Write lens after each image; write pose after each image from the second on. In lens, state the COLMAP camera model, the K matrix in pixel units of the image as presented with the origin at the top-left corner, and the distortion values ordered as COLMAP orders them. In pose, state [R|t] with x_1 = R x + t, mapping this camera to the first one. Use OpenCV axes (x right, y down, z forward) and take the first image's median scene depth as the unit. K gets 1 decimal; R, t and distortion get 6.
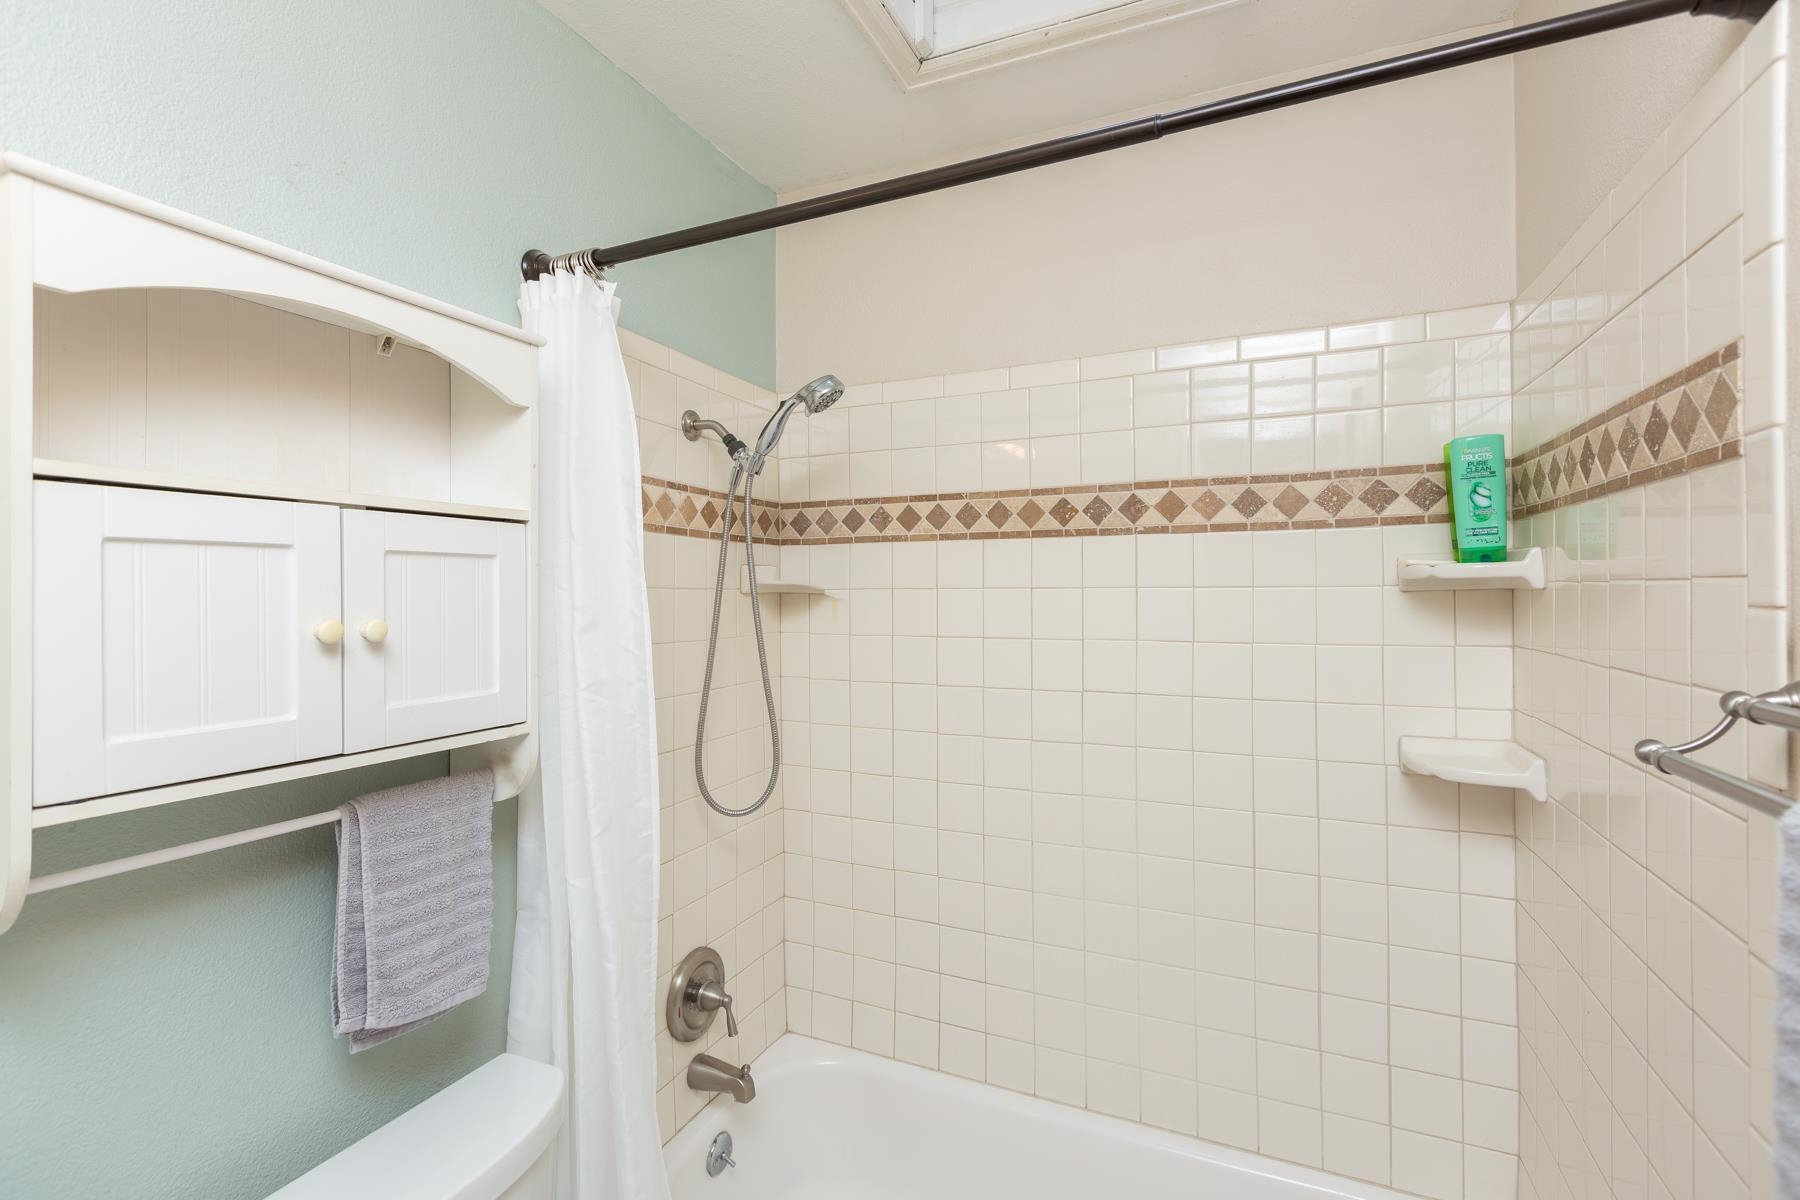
lens RADIAL K [[816.6, 0, 890.8], [0, 816.6, 587.7], [0, 0, 1]] dist [0.006179, -0.002414]
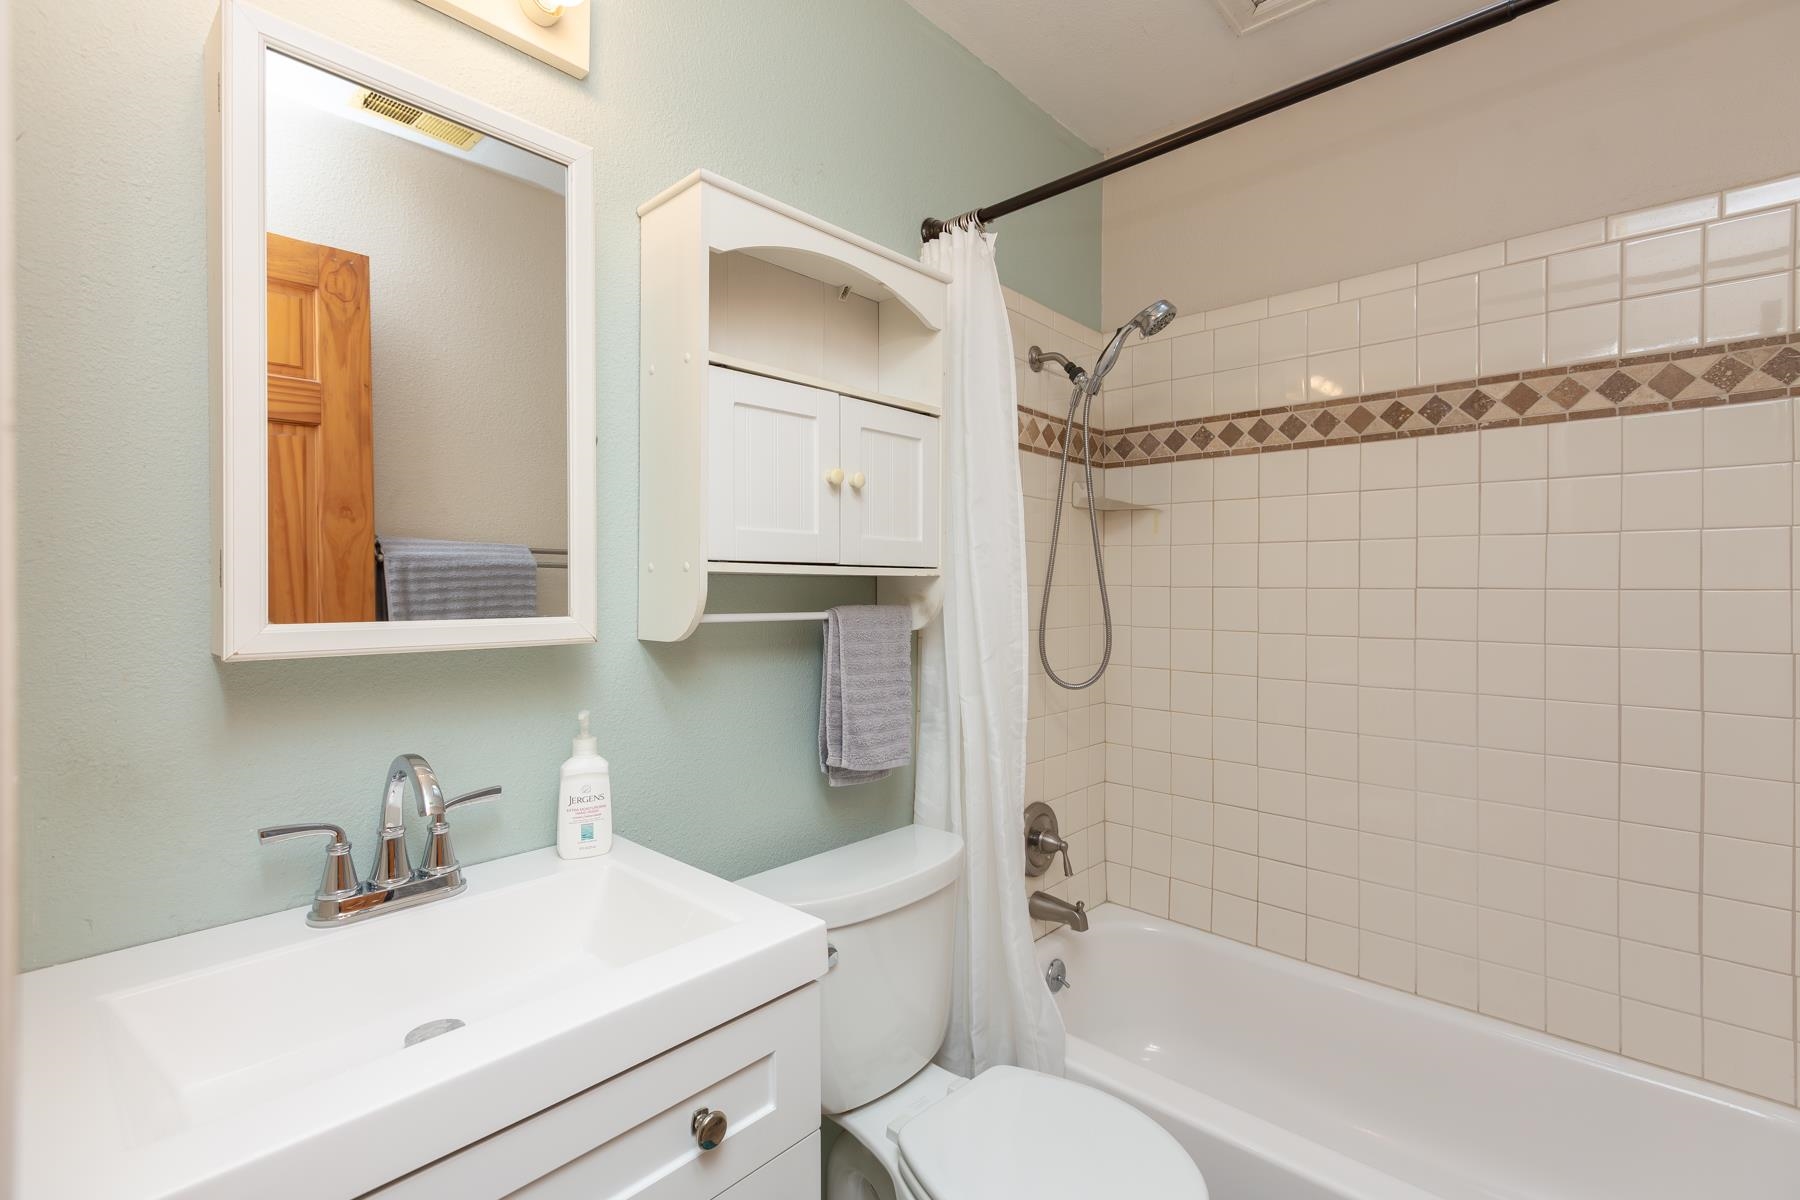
lens RADIAL K [[816.6, 0, 890.8], [0, 816.6, 587.7], [0, 0, 1]] dist [0.006179, -0.002414]
pose [[0.947213, 0.008568, -0.320491, -0.064468], [-0.006502, 0.999951, 0.007517, 0.130338], [0.320540, -0.005036, 0.947222, -0.195986]]
